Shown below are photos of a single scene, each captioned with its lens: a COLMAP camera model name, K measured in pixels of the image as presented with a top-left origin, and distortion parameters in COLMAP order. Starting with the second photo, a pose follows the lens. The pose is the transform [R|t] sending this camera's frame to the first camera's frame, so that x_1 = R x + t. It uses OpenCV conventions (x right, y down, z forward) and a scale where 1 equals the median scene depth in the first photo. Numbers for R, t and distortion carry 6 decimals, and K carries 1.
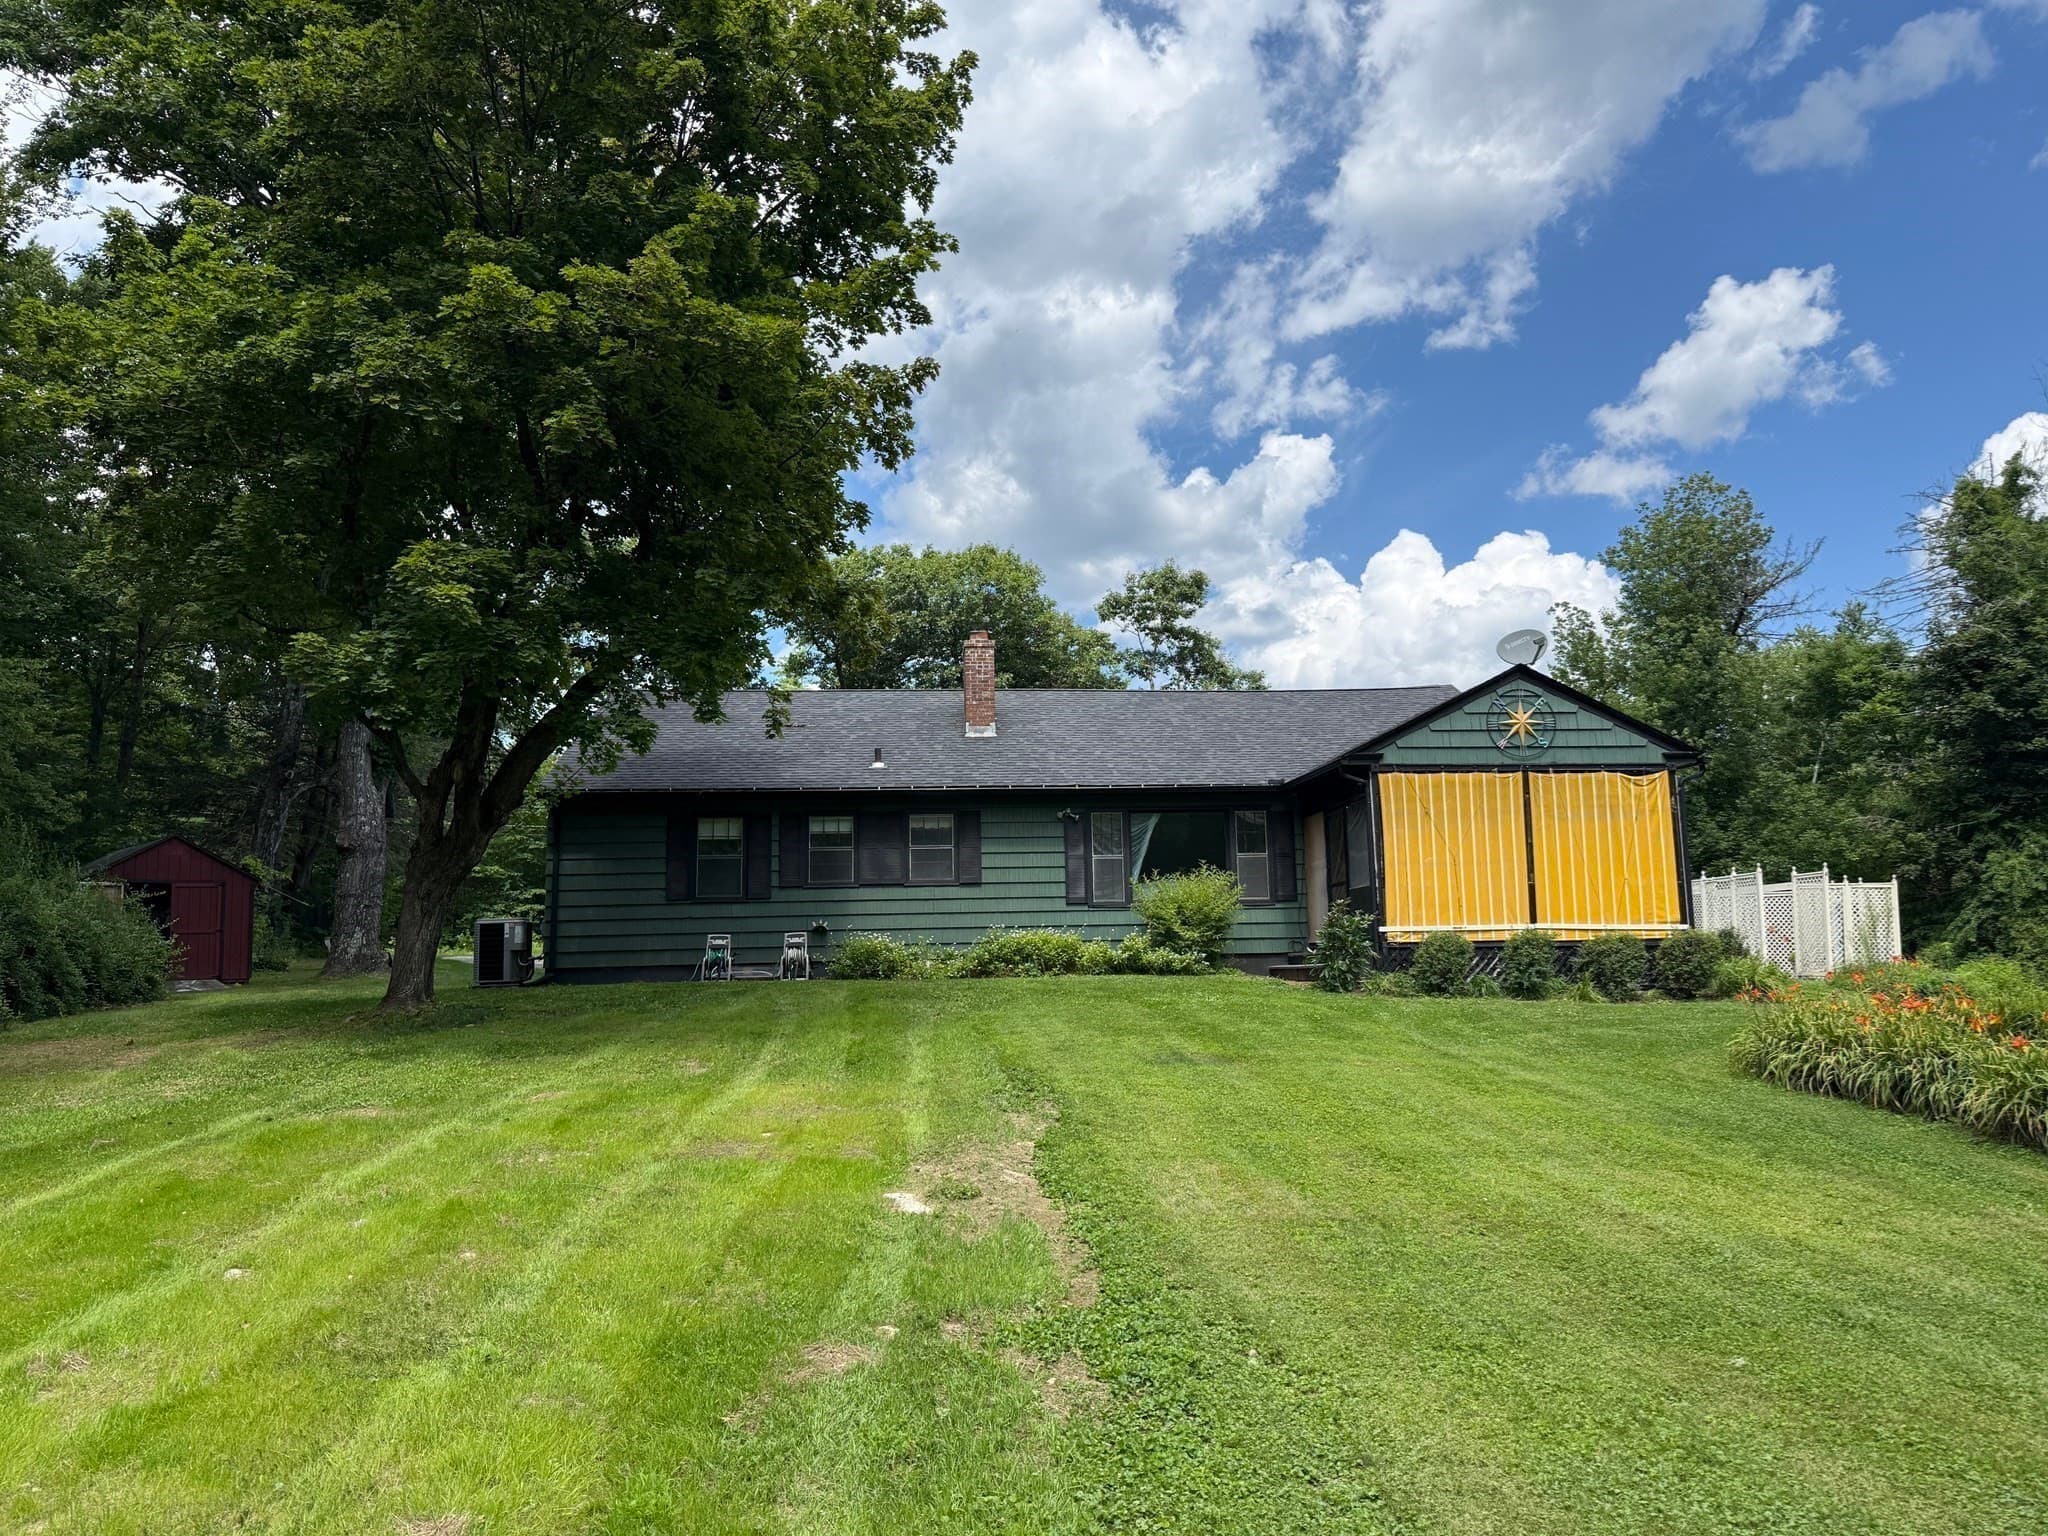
lens RADIAL K [[1421.3, 0, 1024.0], [0, 1421.3, 768.0], [0, 0, 1]] dist [0.081320, -0.119141]
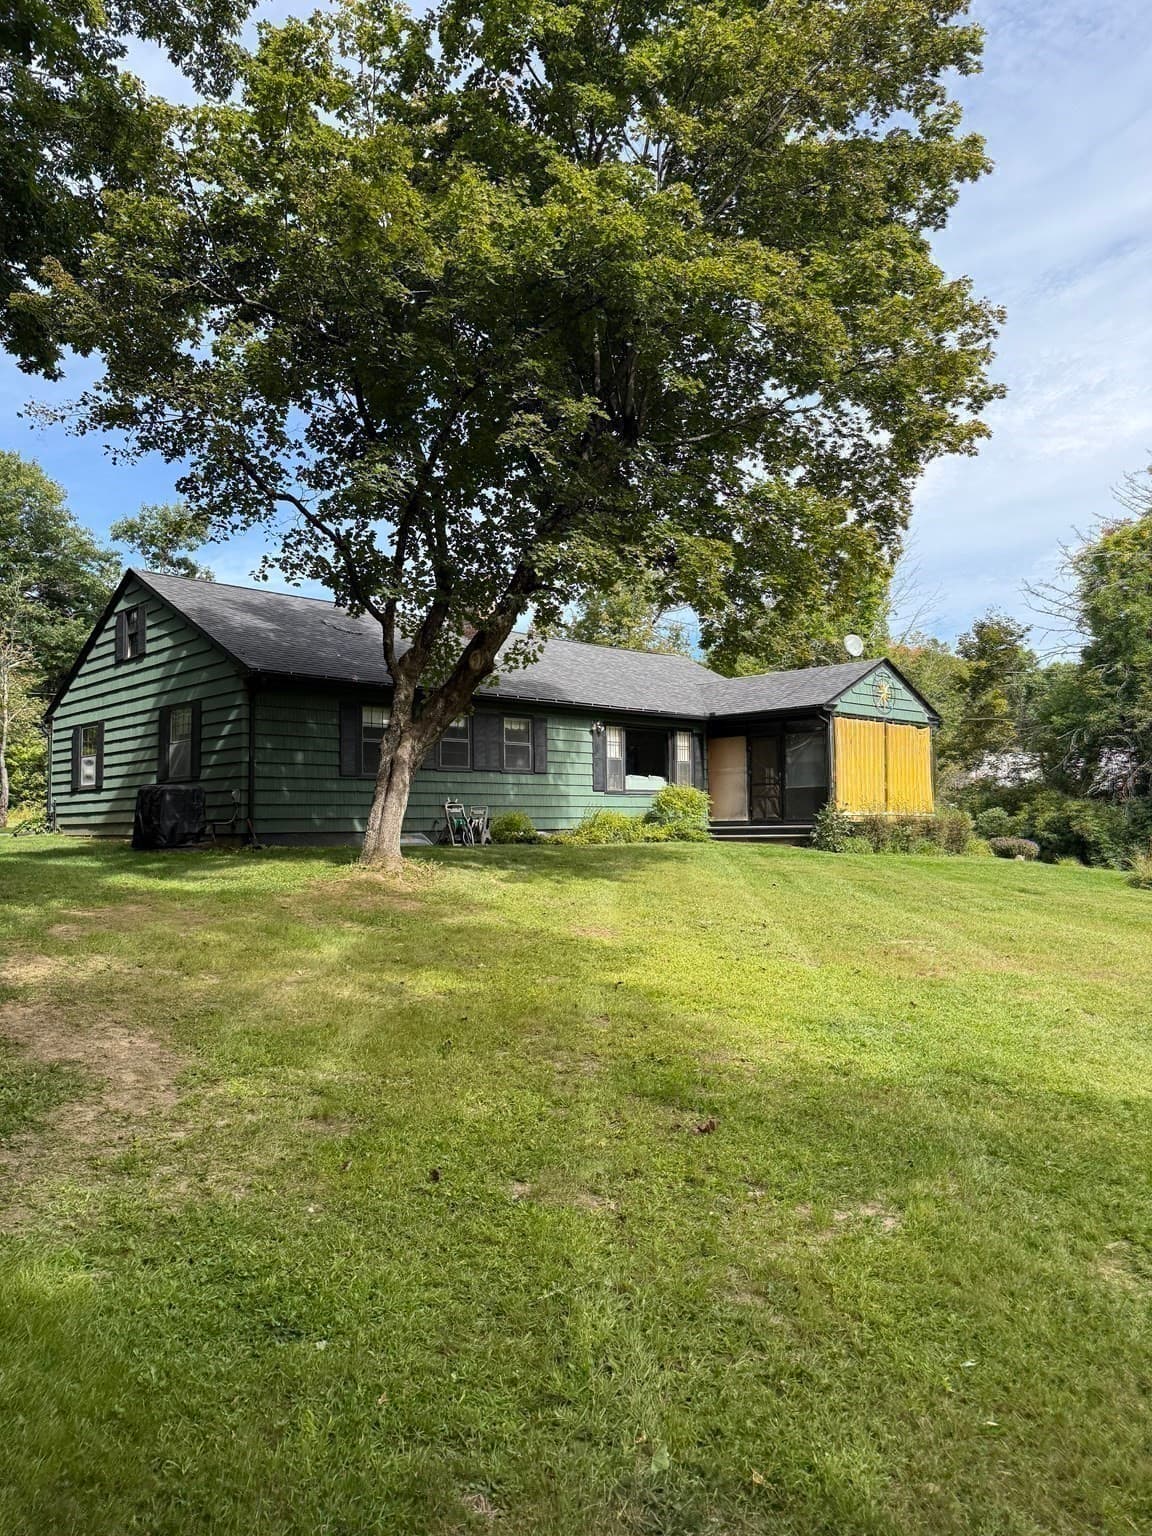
lens RADIAL K [[1066.0, 0, 576.0], [0, 1066.0, 768.0], [0, 0, 1]] dist [0.081320, -0.119141]
pose [[0.776255, 0.045083, 0.628805, -0.420516], [-0.091348, 0.994957, 0.041433, 0.021652], [-0.623766, -0.089603, 0.776458, 0.140798]]
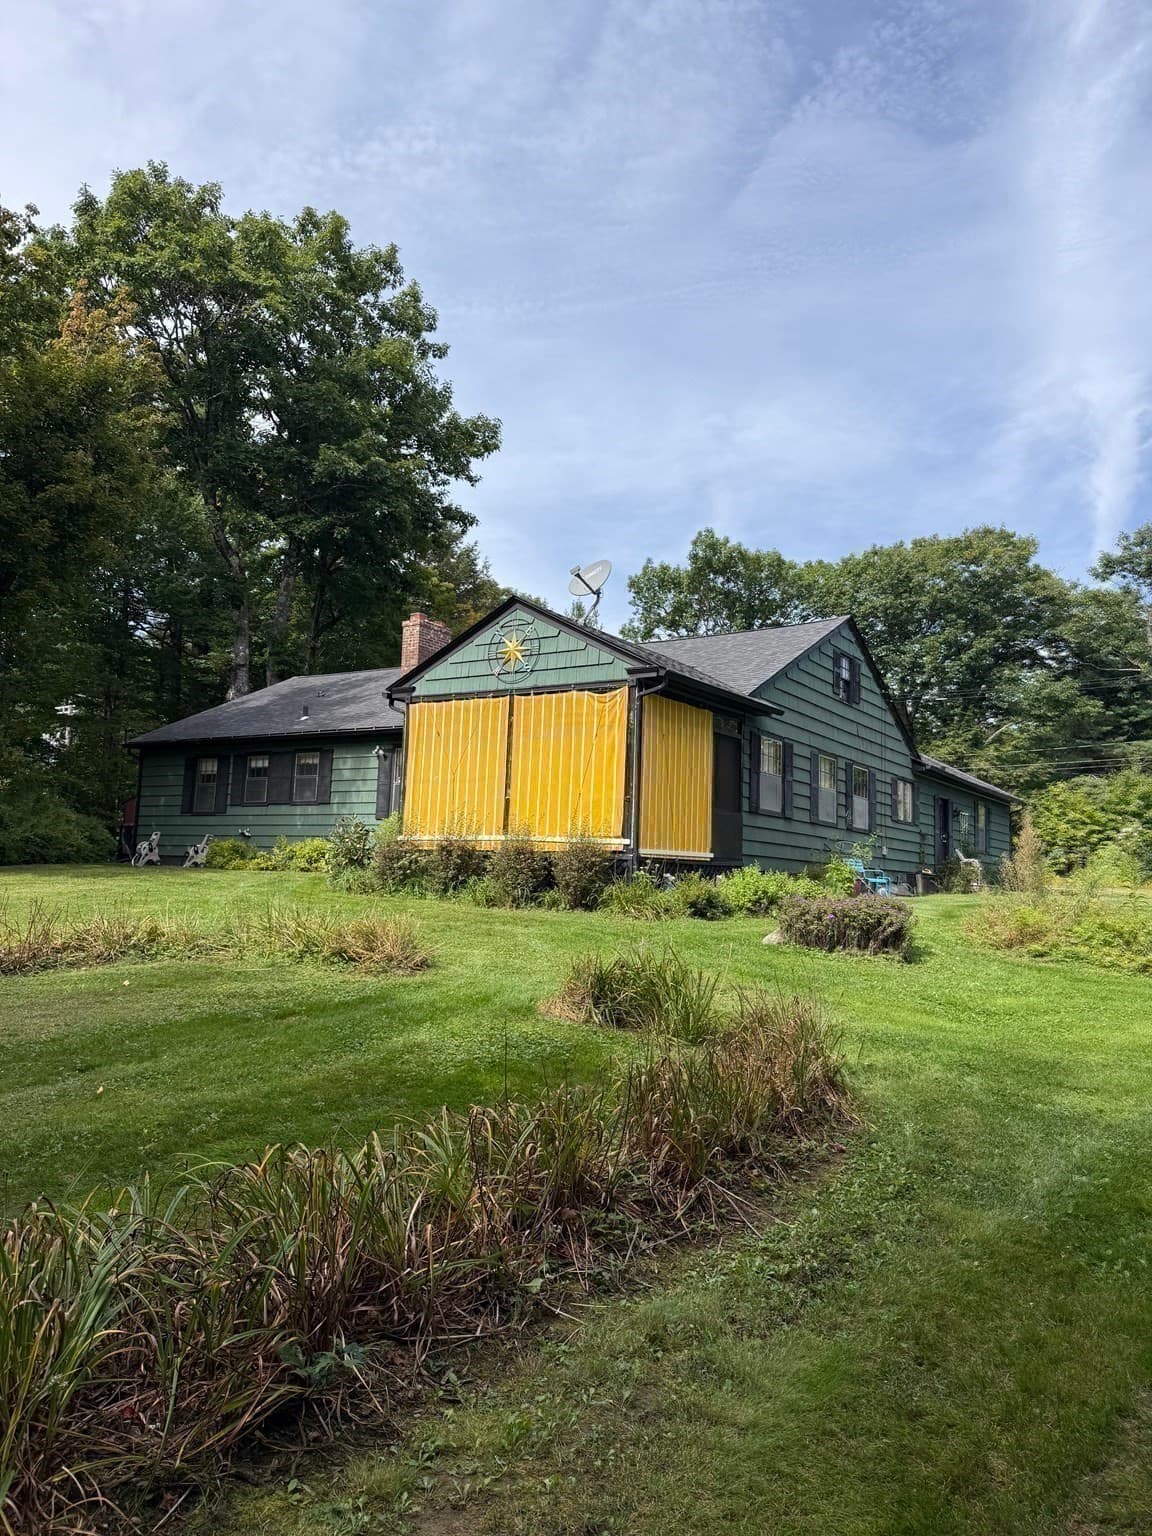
lens RADIAL K [[1066.0, 0, 576.0], [0, 1066.0, 768.0], [0, 0, 1]] dist [0.081320, -0.119141]
pose [[0.791080, -0.018750, -0.611426, 0.509317], [0.034525, 0.999305, 0.014024, 0.027741], [0.610738, -0.032203, 0.791177, 0.227648]]
